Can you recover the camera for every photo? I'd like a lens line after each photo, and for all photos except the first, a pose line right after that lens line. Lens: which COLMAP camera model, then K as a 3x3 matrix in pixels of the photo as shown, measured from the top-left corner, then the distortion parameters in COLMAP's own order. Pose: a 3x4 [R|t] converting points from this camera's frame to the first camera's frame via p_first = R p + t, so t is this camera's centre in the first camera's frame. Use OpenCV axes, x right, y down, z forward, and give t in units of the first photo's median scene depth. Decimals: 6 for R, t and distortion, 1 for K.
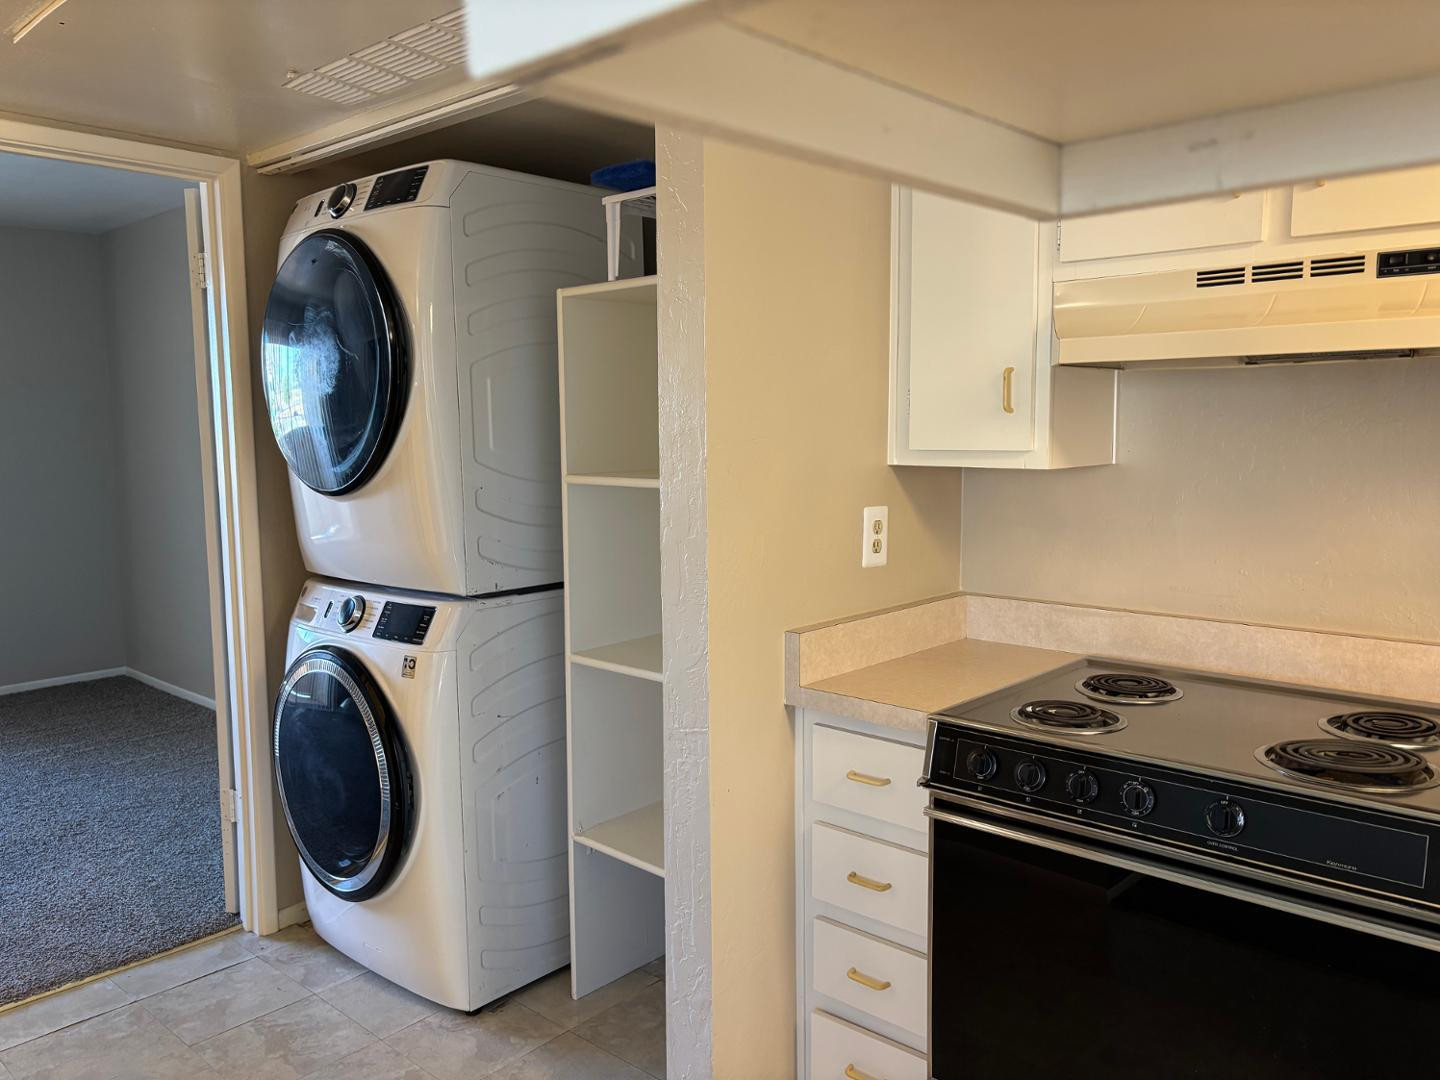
lens RADIAL K [[1082.1, 0, 722.6], [0, 1082.1, 545.3], [0, 0, 1]] dist [0.034906, -0.044705]
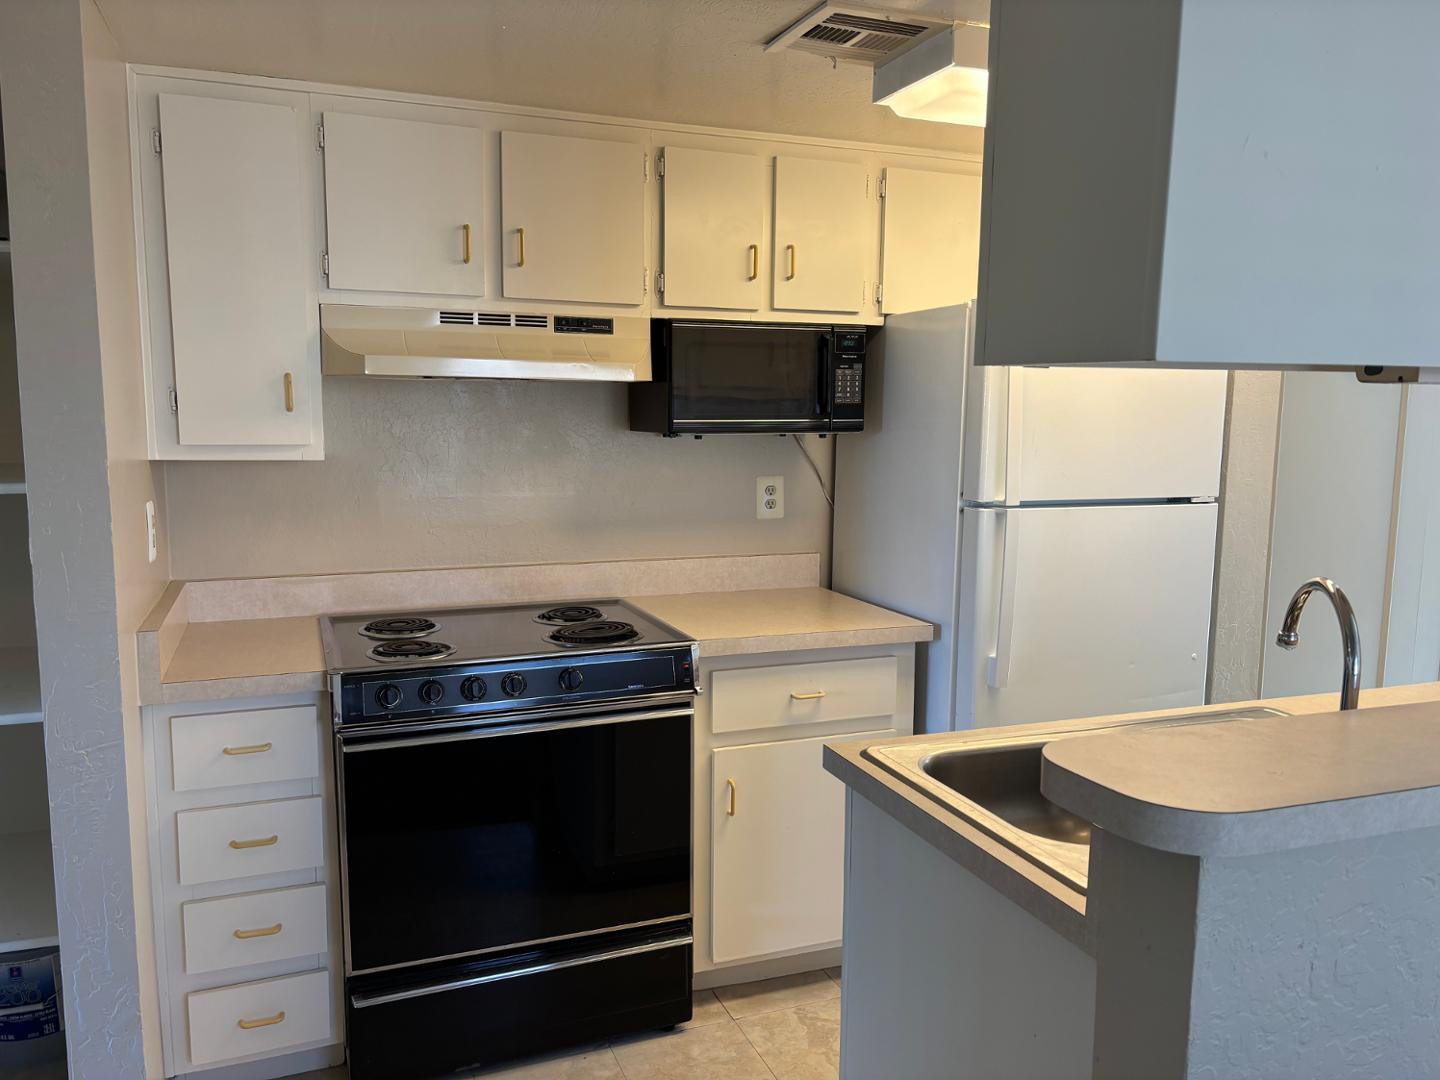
lens RADIAL K [[1082.1, 0, 717.6], [0, 1082.1, 553.1], [0, 0, 1]] dist [0.034906, -0.044705]
pose [[0.461749, -0.106764, 0.880562, -0.630182], [0.080253, 0.993687, 0.078397, -0.030758], [-0.883373, 0.034468, 0.467402, 0.071868]]
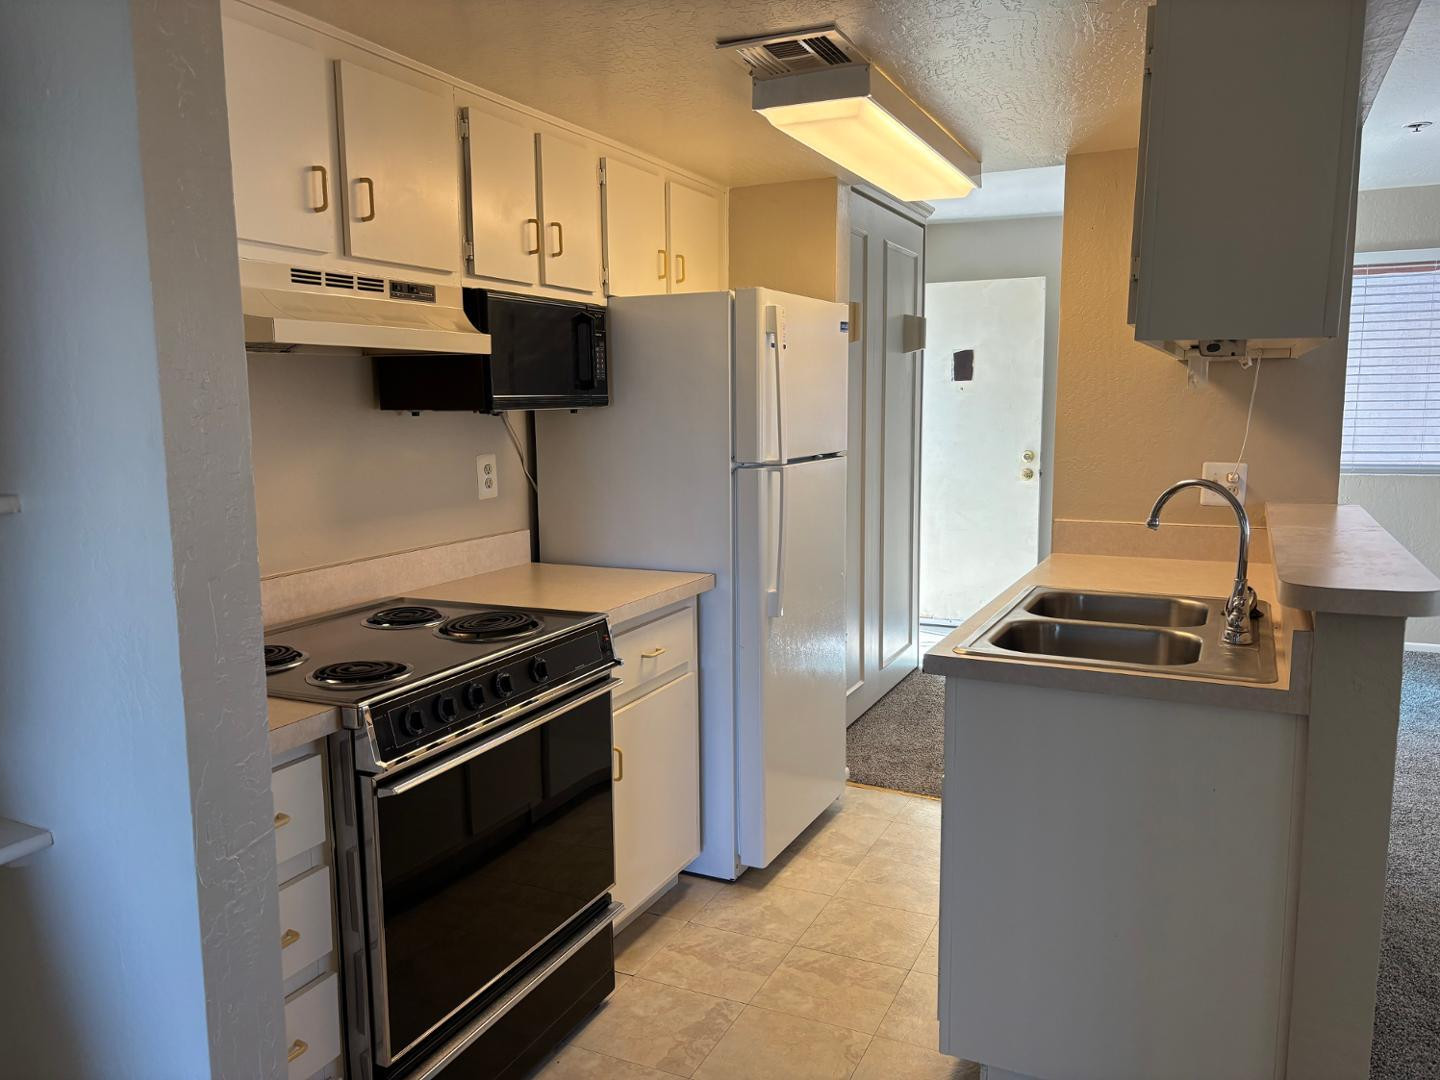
lens RADIAL K [[1082.1, 0, 753.6], [0, 1082.1, 545.8], [0, 0, 1]] dist [0.034906, -0.044705]
pose [[-0.297995, -0.124859, 0.946367, -0.797334], [0.106702, 0.980838, 0.163006, -0.103185], [-0.948585, 0.149554, -0.278962, 0.905035]]
